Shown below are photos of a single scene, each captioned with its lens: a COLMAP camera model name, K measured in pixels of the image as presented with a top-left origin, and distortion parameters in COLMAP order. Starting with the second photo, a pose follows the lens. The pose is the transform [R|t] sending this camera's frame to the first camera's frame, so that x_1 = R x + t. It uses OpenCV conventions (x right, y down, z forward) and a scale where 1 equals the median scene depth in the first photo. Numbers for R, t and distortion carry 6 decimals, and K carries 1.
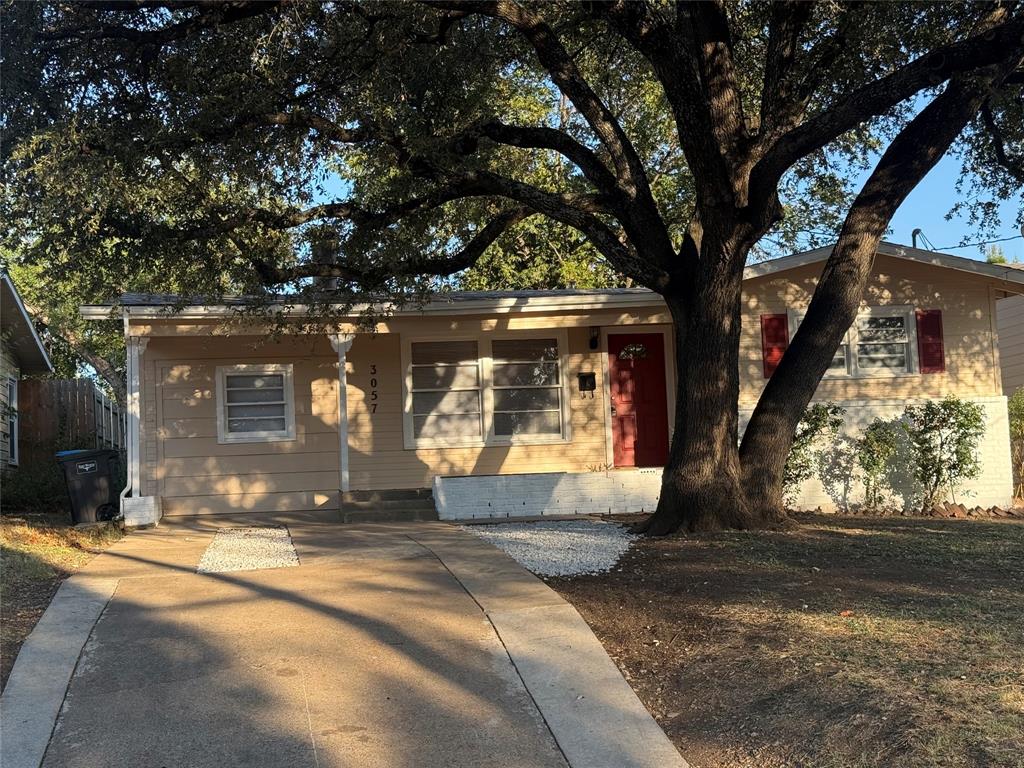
lens RADIAL K [[1437.9, 0, 512.0], [0, 1437.9, 384.0], [0, 0, 1]] dist [-0.022804, 0.009013]
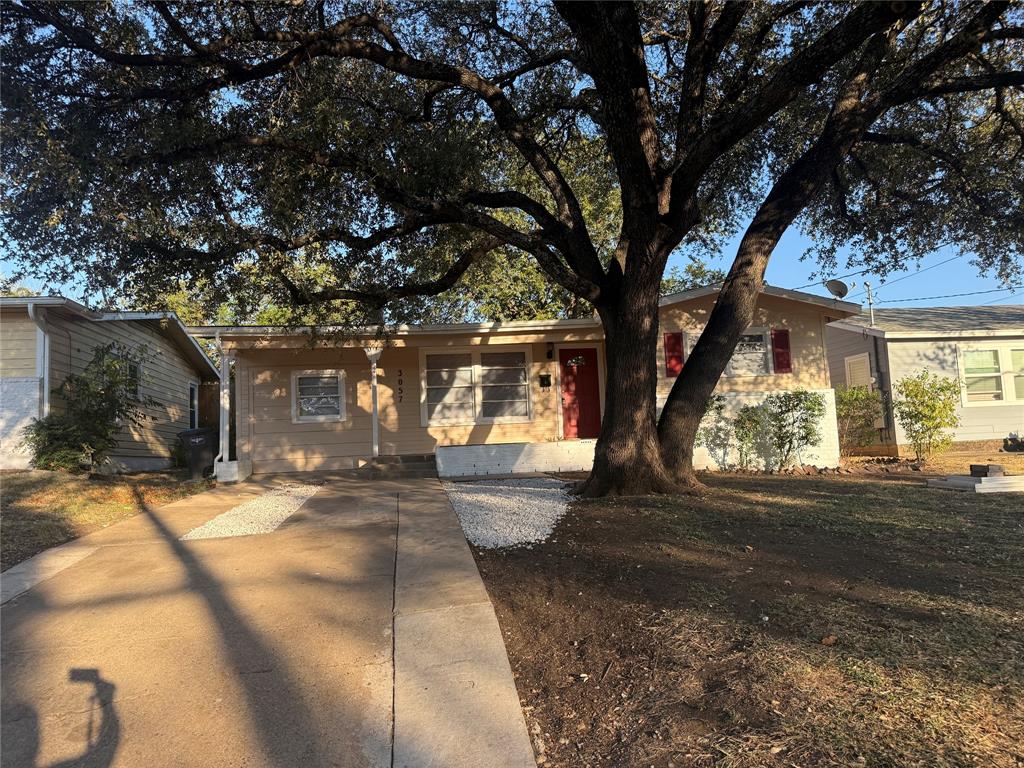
lens RADIAL K [[710.7, 0, 509.6], [0, 710.7, 403.9], [0, 0, 1]] dist [0.000967, -0.000847]
pose [[0.999785, -0.006161, -0.019820, 0.032384], [0.006401, 0.999906, 0.012087, 0.013455], [0.019743, -0.012211, 0.999731, 0.289419]]
